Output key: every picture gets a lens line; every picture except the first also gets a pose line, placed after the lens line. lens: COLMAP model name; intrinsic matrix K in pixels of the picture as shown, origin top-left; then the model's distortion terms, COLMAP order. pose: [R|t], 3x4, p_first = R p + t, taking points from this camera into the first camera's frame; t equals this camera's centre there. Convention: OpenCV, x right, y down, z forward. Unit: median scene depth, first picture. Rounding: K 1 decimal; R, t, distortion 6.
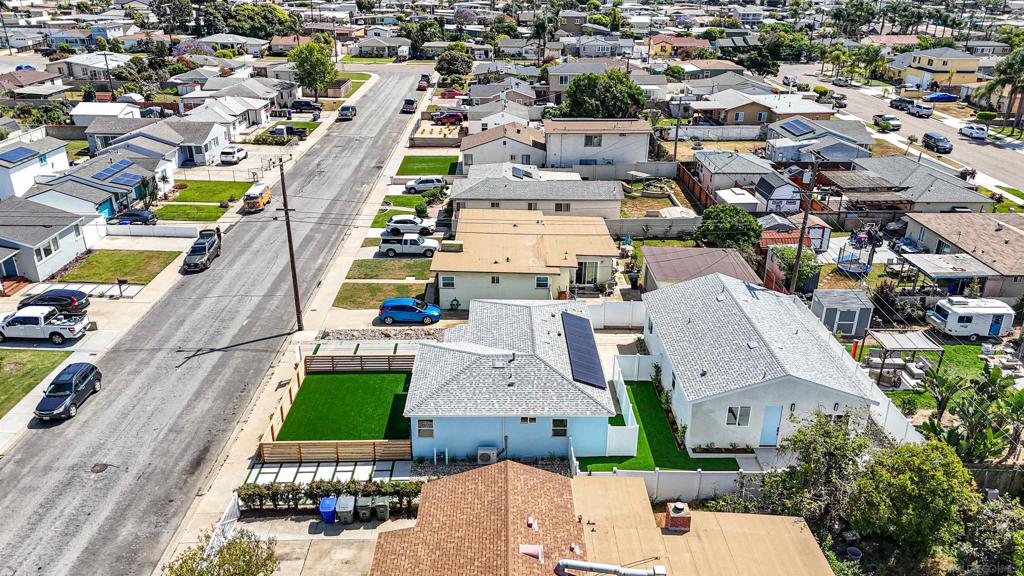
lens RADIAL K [[749.2, 0, 512.0], [0, 749.2, 288.0], [0, 0, 1]] dist [0.085003, -0.093951]
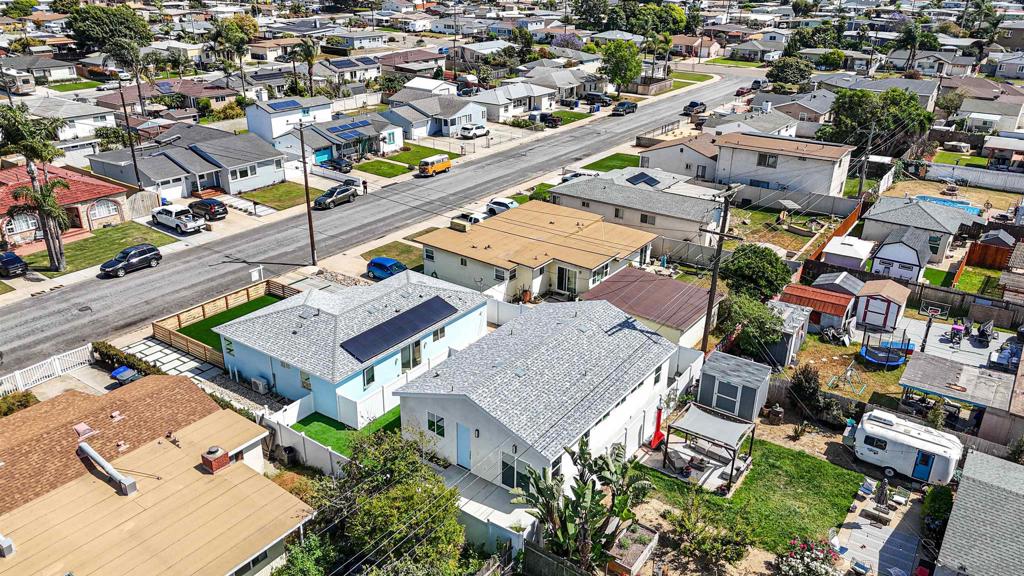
lens RADIAL K [[749.2, 0, 512.0], [0, 749.2, 288.0], [0, 0, 1]] dist [0.085003, -0.093951]
pose [[0.805327, 0.236549, -0.543593, 0.464451], [-0.238579, 0.968732, 0.068100, -0.048167], [0.542705, 0.074847, 0.836582, 0.125919]]
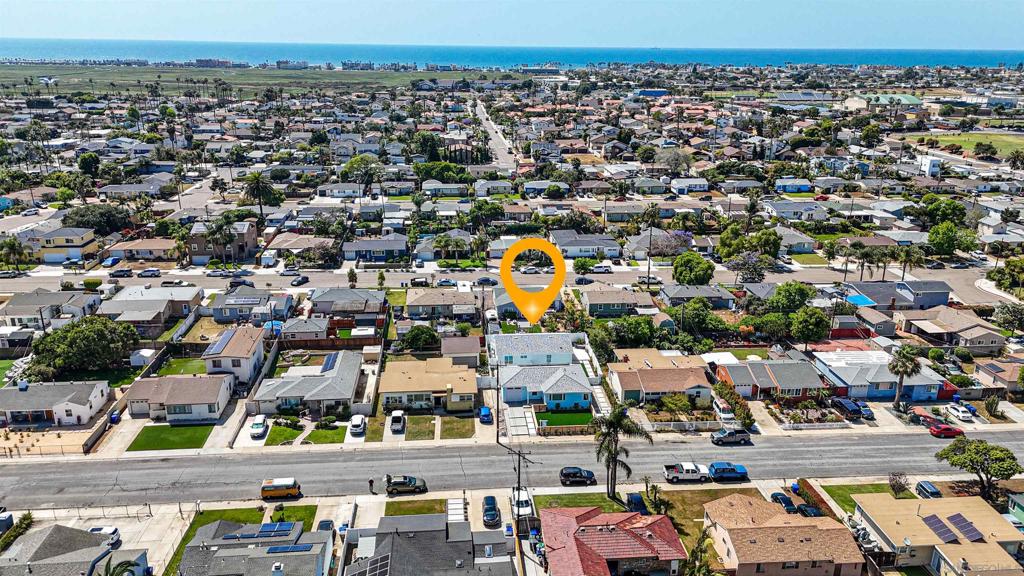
lens RADIAL K [[749.2, 0, 512.0], [0, 749.2, 288.0], [0, 0, 1]] dist [0.085003, -0.093951]
pose [[-0.084183, -0.315121, 0.945310, -1.531321], [0.383129, 0.865515, 0.322640, -0.699453], [-0.919851, 0.389336, 0.047870, 0.518179]]
